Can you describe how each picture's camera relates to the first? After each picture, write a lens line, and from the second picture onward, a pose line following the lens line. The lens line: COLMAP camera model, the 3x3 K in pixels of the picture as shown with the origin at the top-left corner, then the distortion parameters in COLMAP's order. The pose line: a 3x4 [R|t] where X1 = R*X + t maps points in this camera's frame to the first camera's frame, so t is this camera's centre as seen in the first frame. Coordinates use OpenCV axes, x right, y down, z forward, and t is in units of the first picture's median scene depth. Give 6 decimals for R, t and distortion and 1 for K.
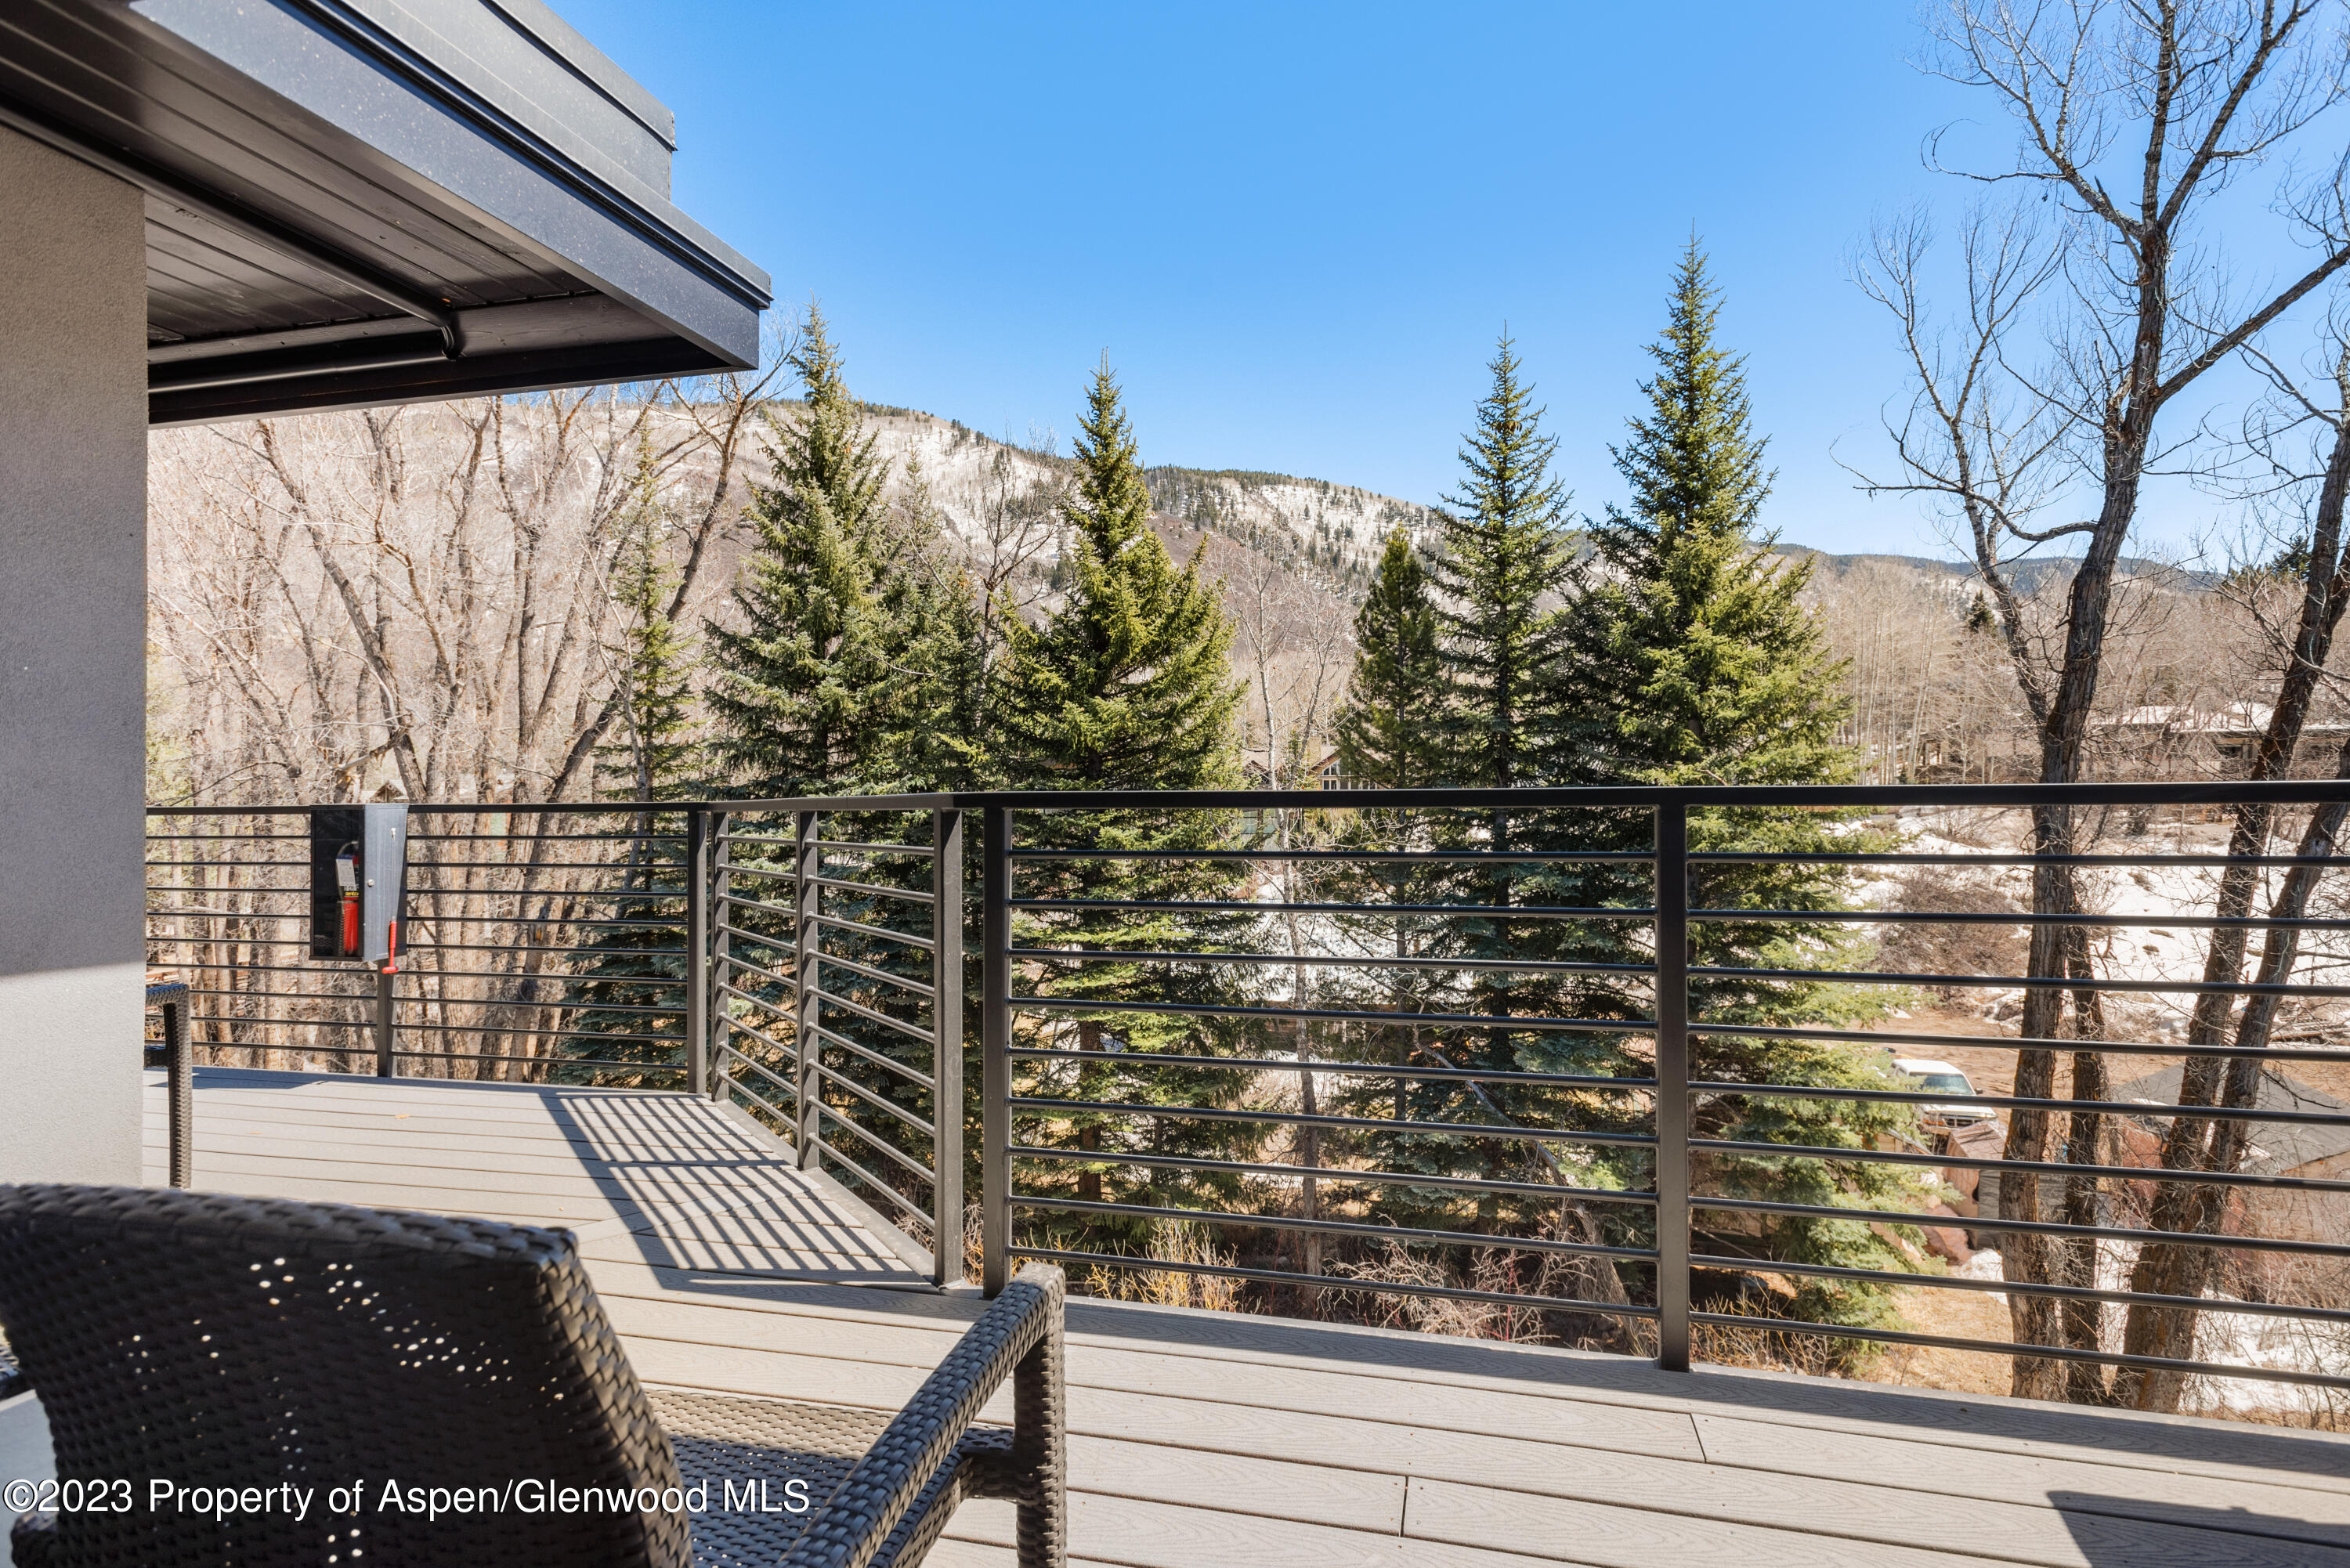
lens RADIAL K [[1122.2, 0, 1181.2], [0, 1122.2, 795.5], [0, 0, 1]] dist [0.019499, -0.005130]
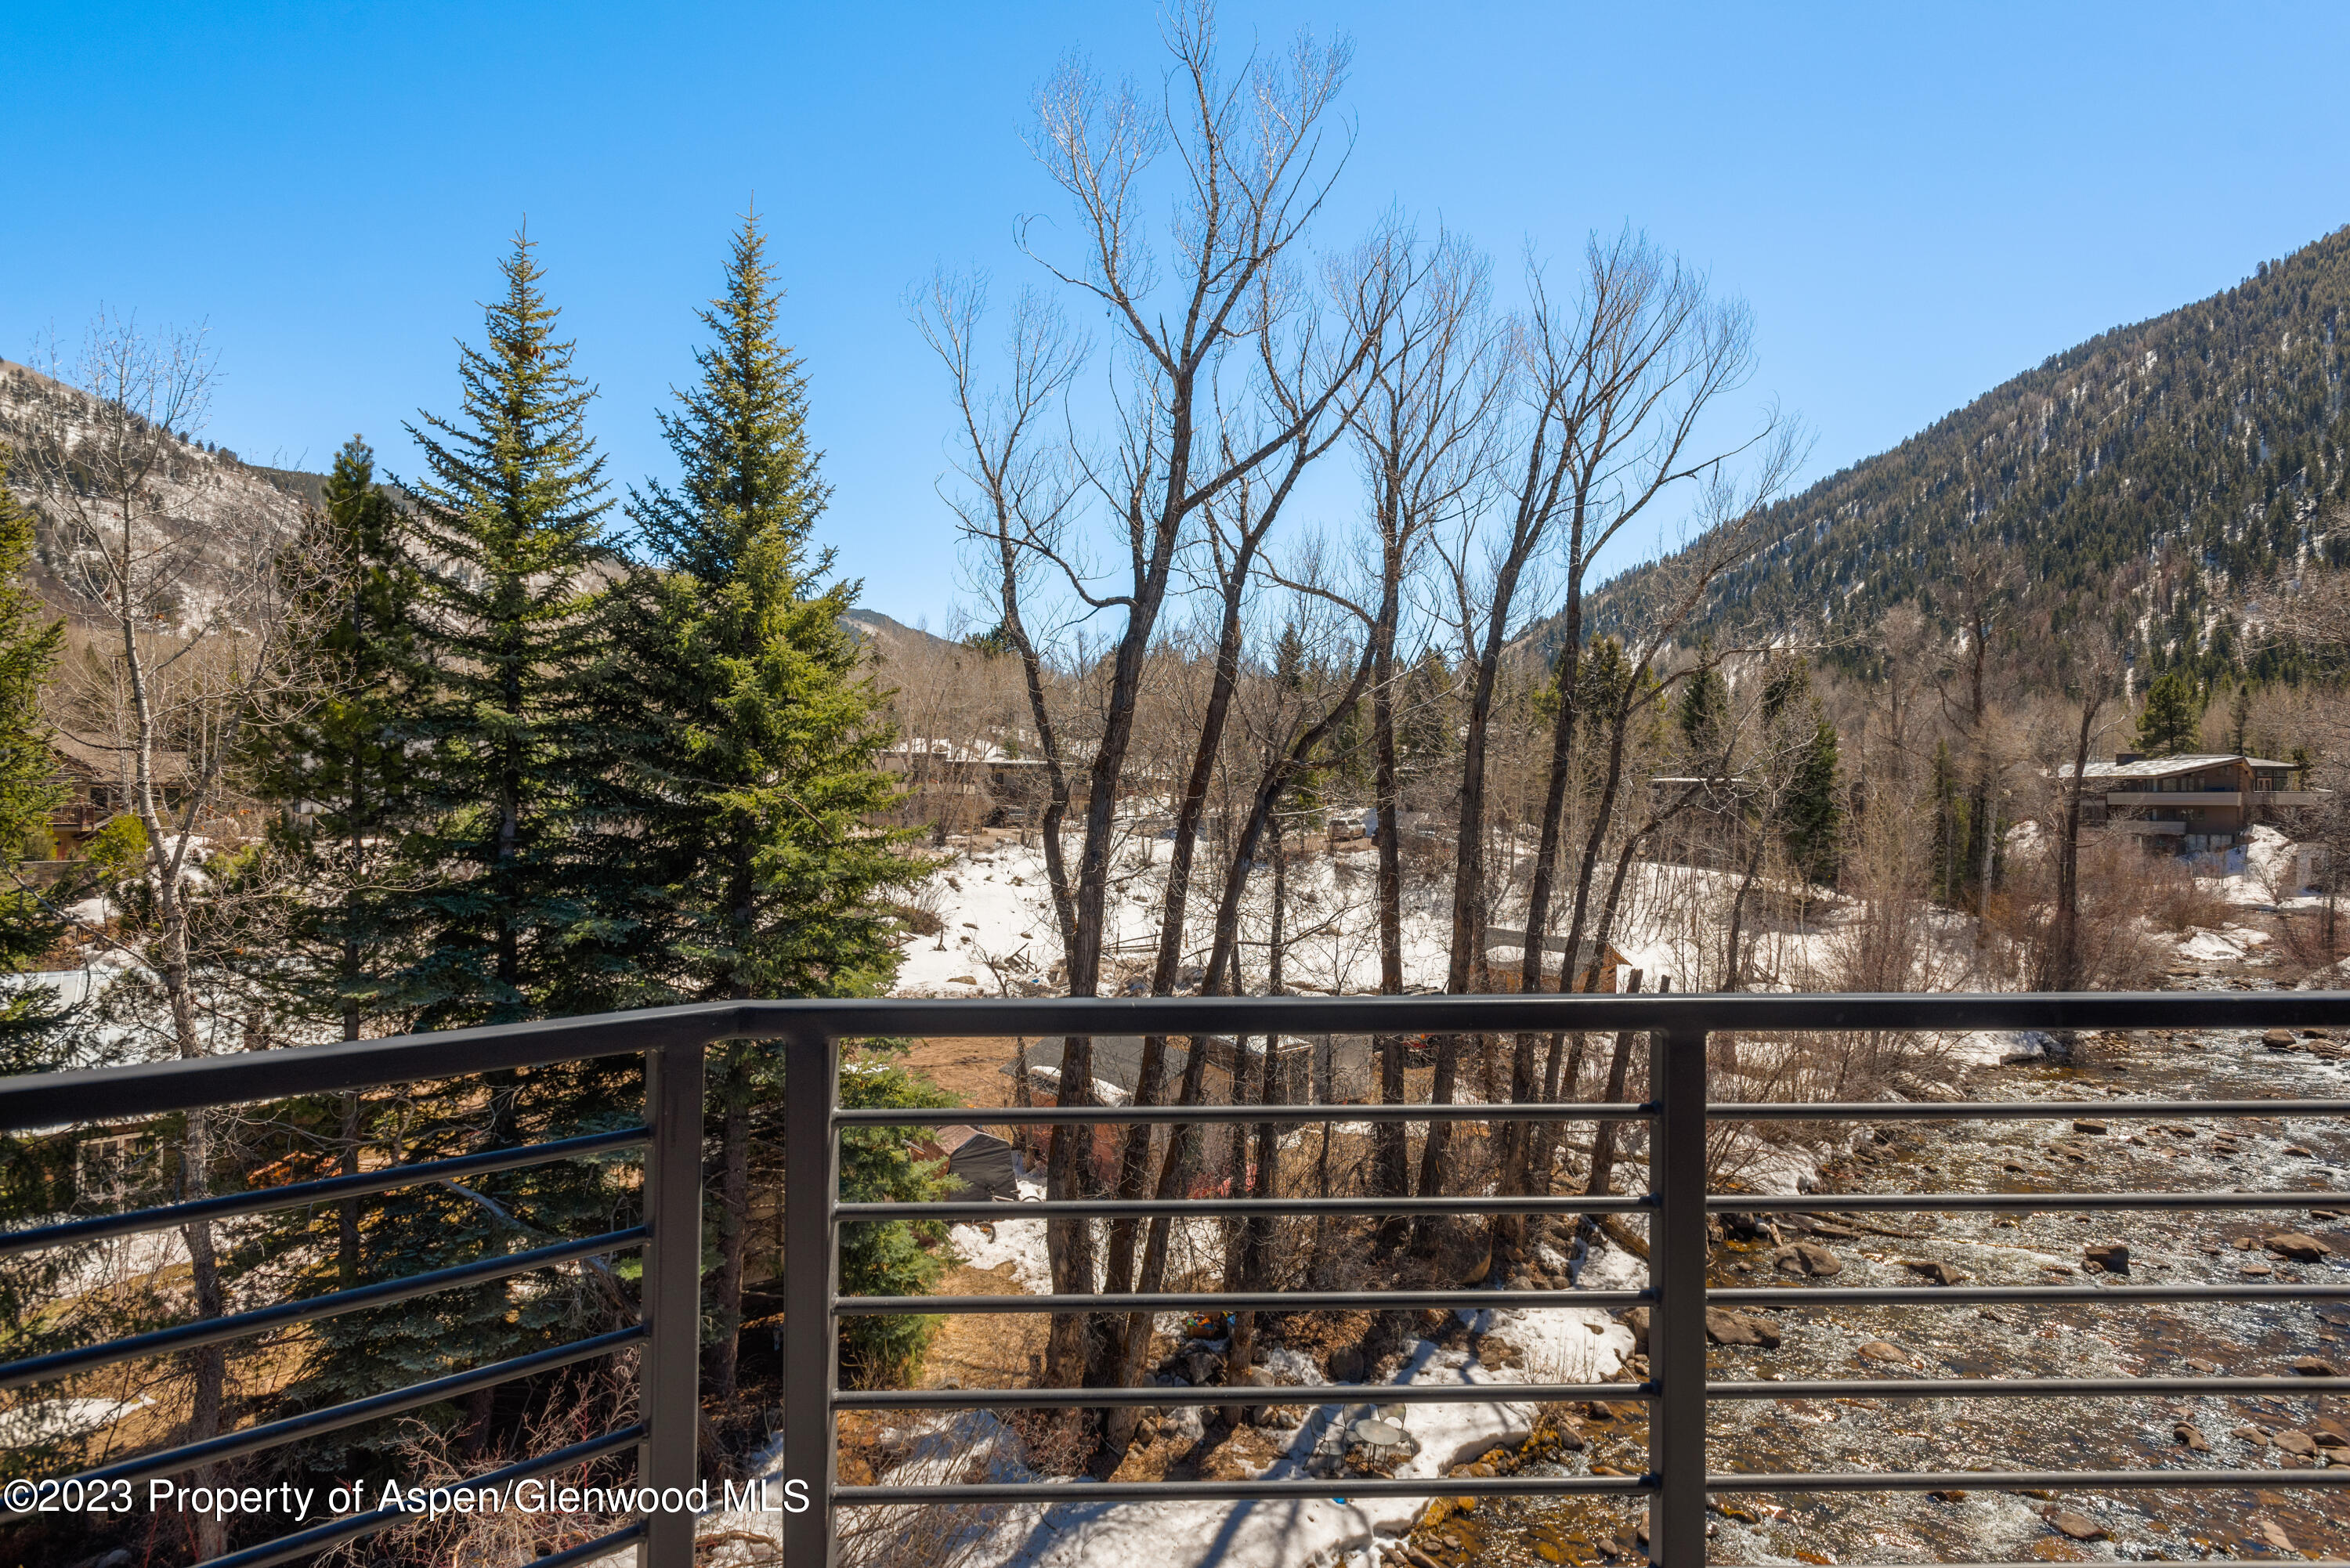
lens RADIAL K [[1182.6, 0, 1167.2], [0, 1182.6, 802.3], [0, 0, 1]] dist [0.015263, -0.010268]
pose [[0.587748, 0.010353, 0.808977, -0.111962], [-0.010508, 0.999931, -0.005162, -0.011948], [-0.808975, -0.005467, 0.587817, 0.143565]]
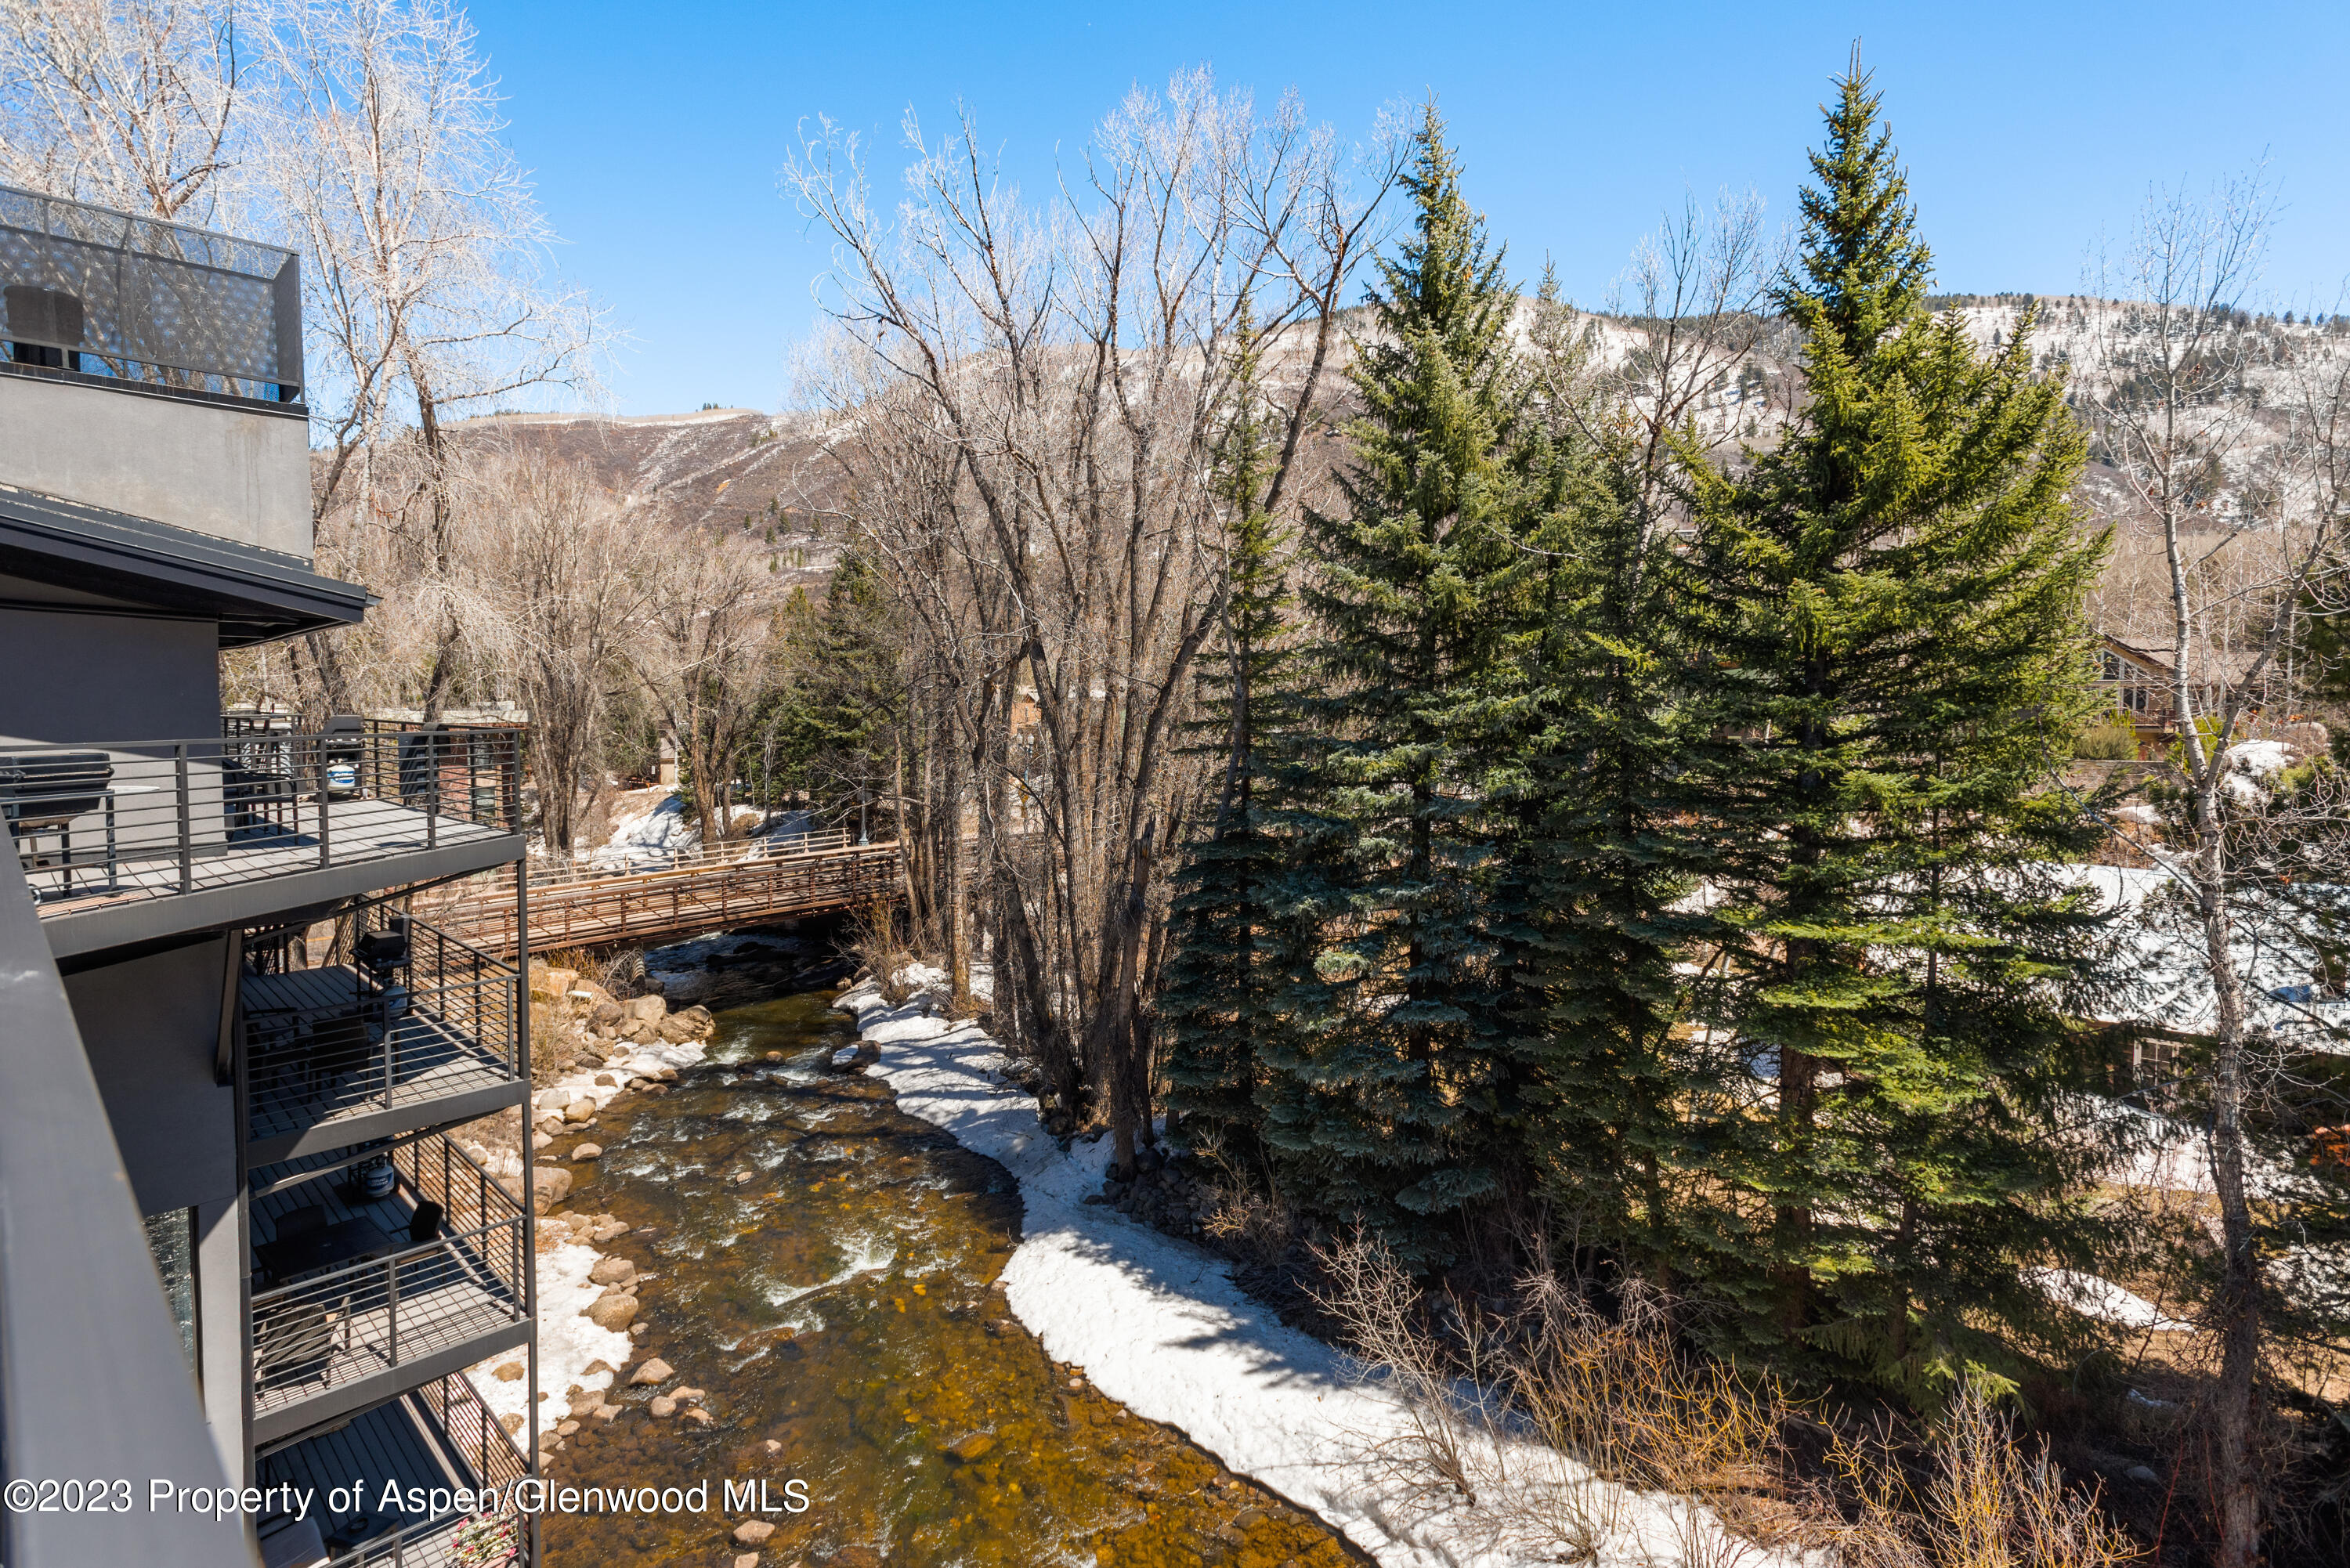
lens RADIAL K [[1181.9, 0, 1226.4], [0, 1181.9, 746.3], [0, 0, 1]] dist [0.012077, 0.000109]
pose [[0.889806, 0.021685, -0.455823, -0.073450], [-0.002746, 0.999107, 0.042170, -0.013287], [0.456330, -0.036272, 0.889071, 0.207905]]
